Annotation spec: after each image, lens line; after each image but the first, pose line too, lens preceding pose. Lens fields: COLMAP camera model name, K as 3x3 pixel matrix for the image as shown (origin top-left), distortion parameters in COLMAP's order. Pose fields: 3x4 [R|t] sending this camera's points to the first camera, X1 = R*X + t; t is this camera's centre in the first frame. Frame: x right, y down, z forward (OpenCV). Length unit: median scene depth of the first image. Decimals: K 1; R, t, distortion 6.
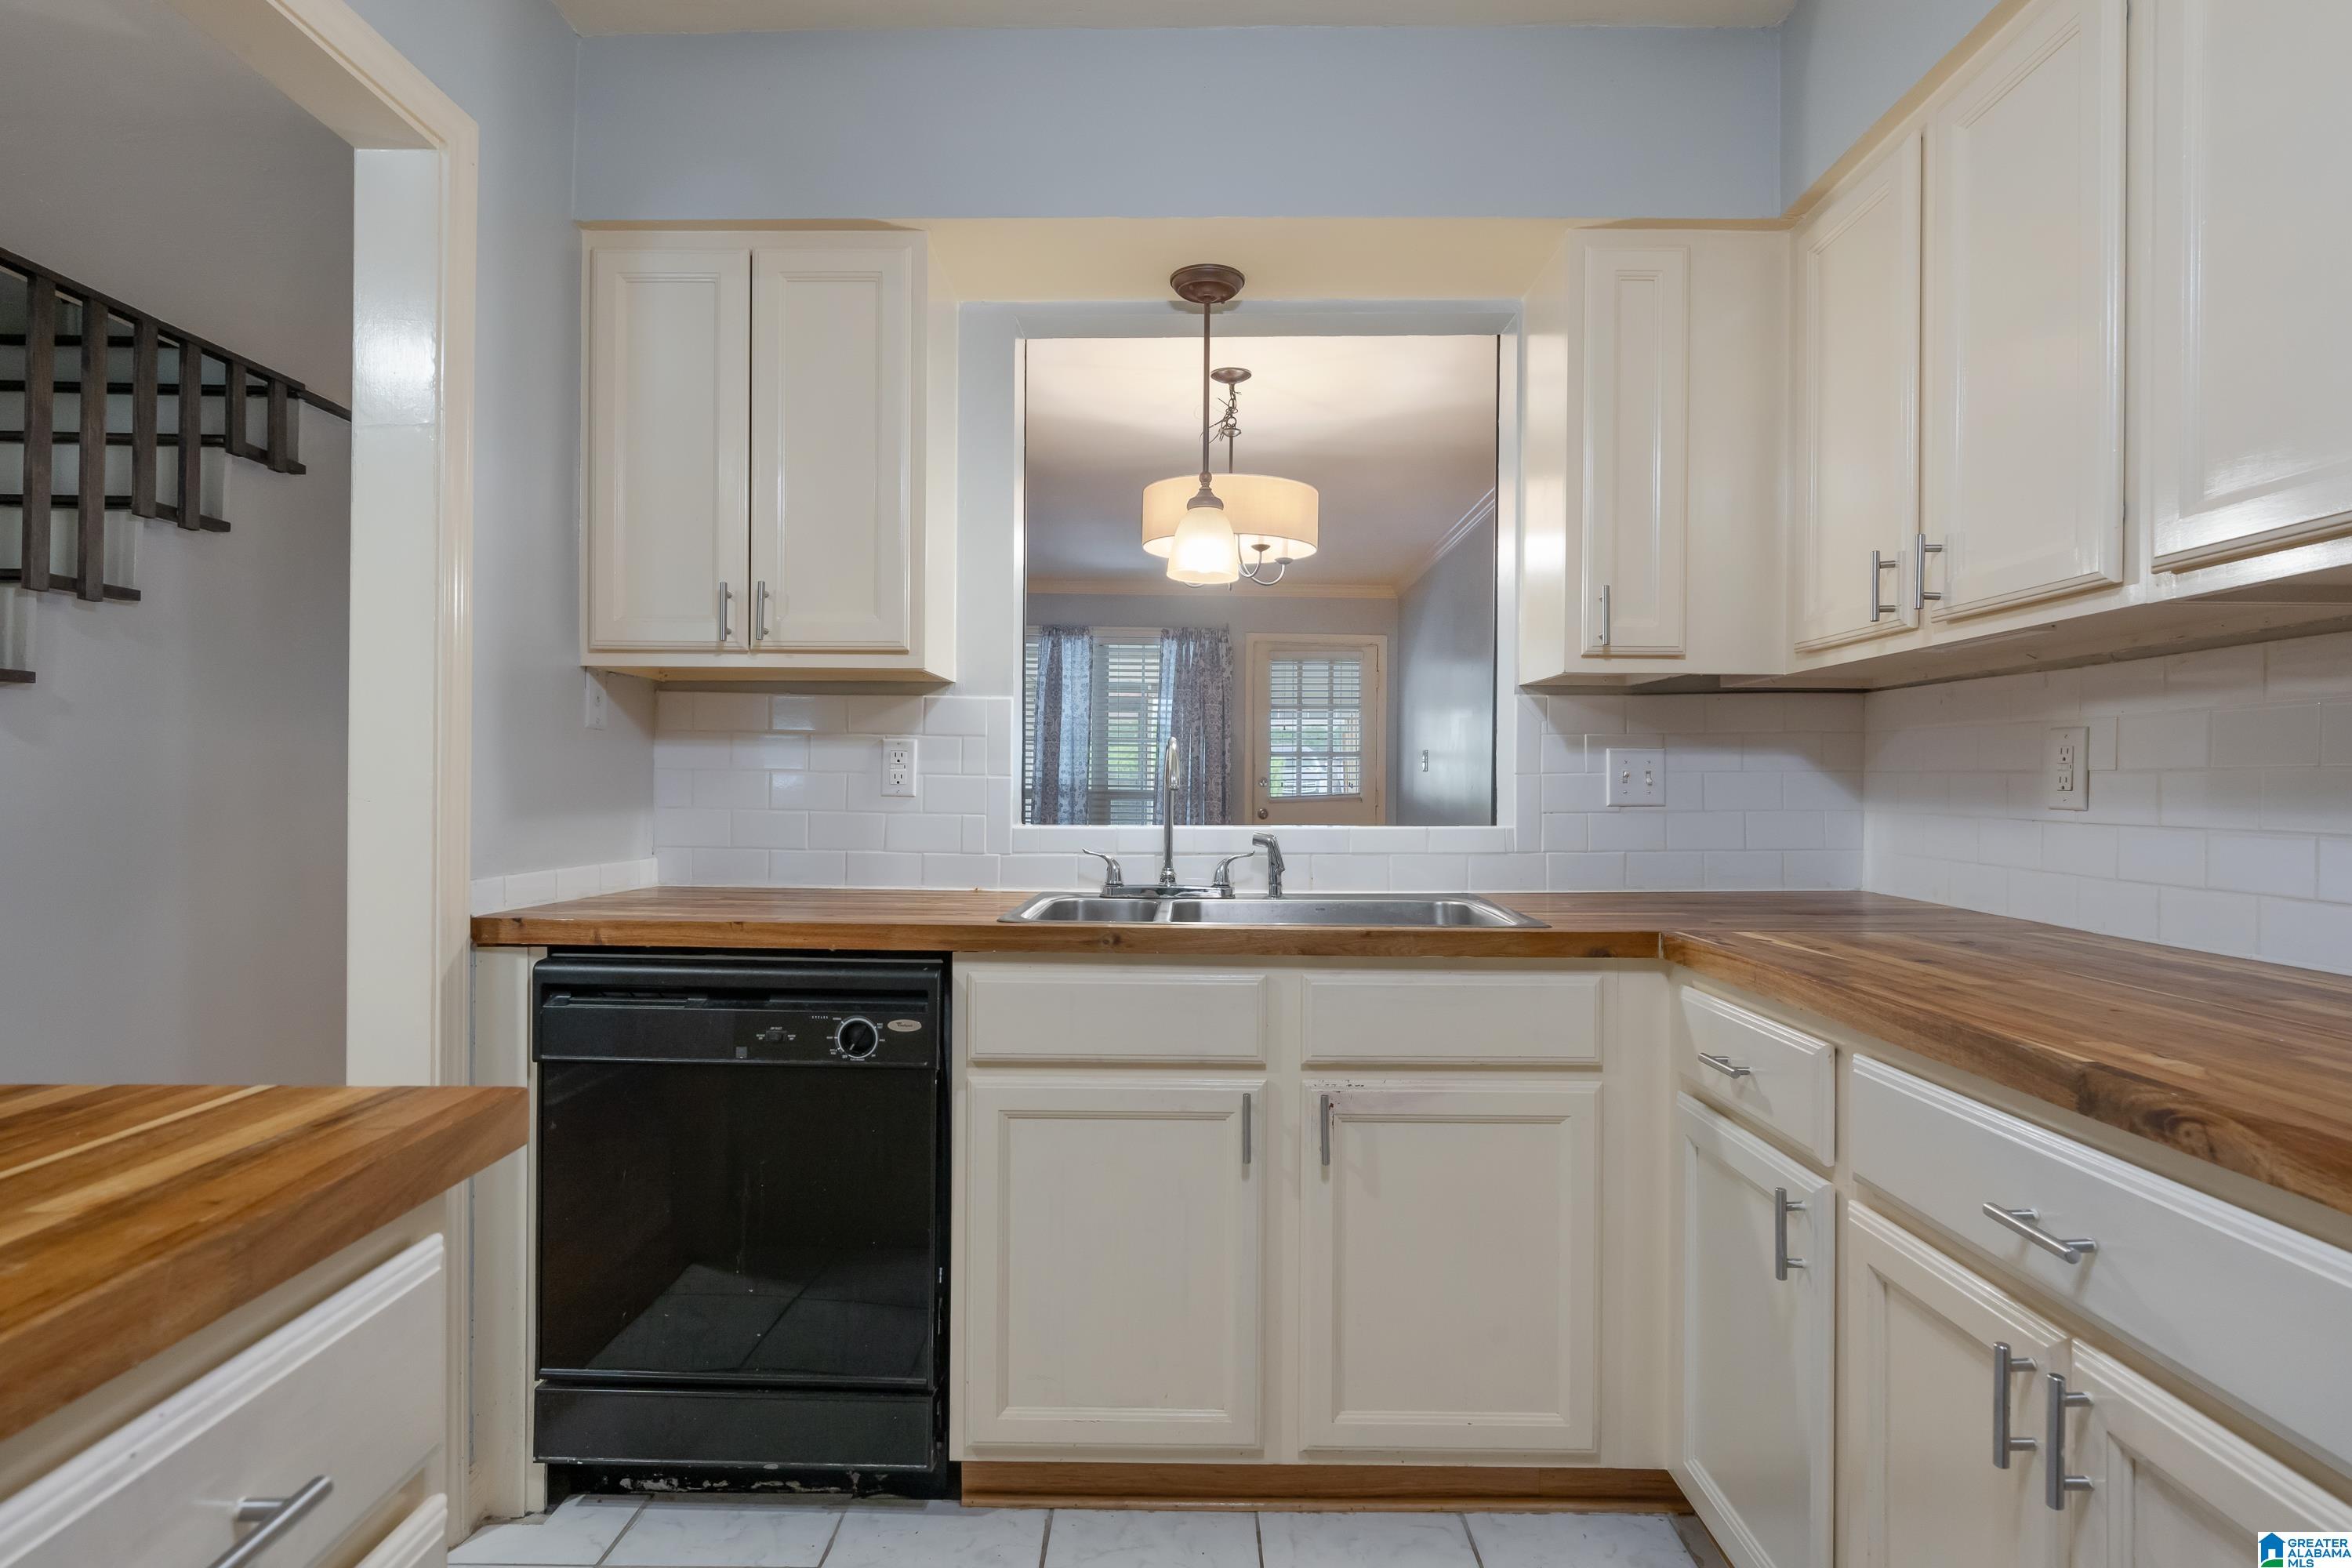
lens RADIAL K [[1179.8, 0, 1176.0], [0, 1179.8, 784.0], [0, 0, 1]] dist [-0.001407, 0.000366]
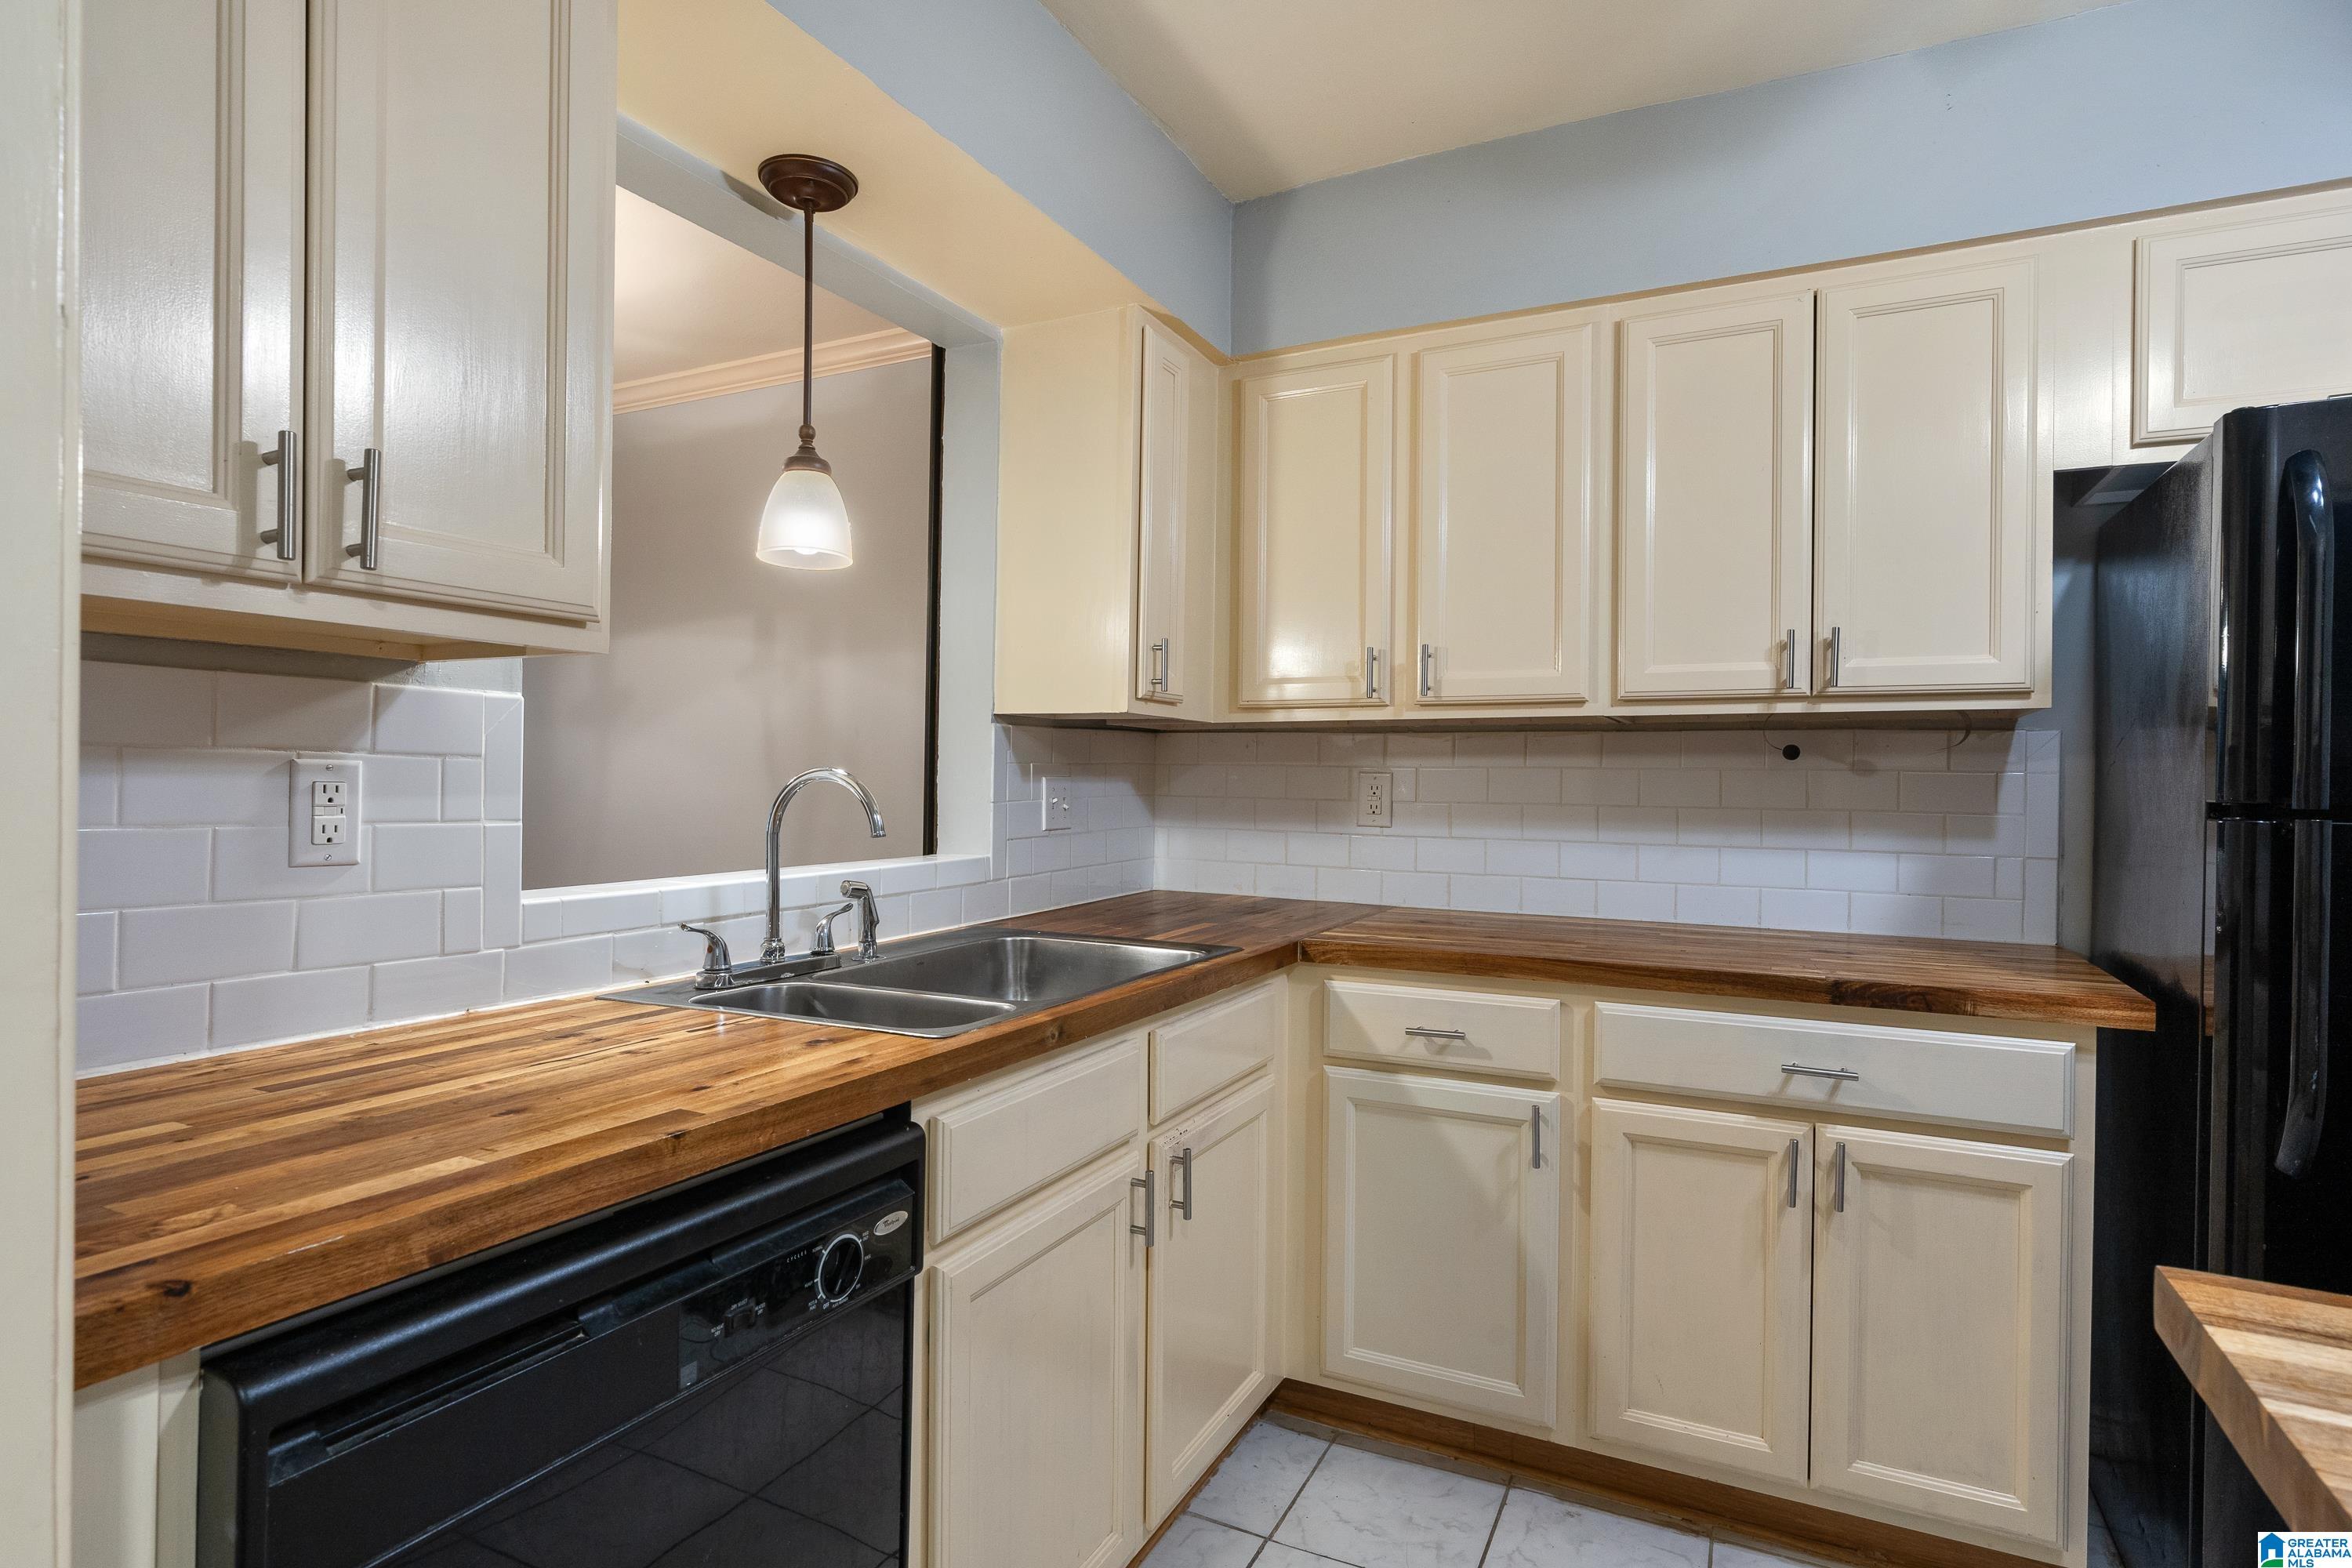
lens RADIAL K [[1179.8, 0, 1176.0], [0, 1179.8, 784.0], [0, 0, 1]] dist [-0.001407, 0.000366]
pose [[0.459825, -0.004710, 0.887997, -0.650573], [-0.003620, 0.999968, 0.007179, -0.039423], [-0.888002, -0.006516, 0.459793, 0.492429]]
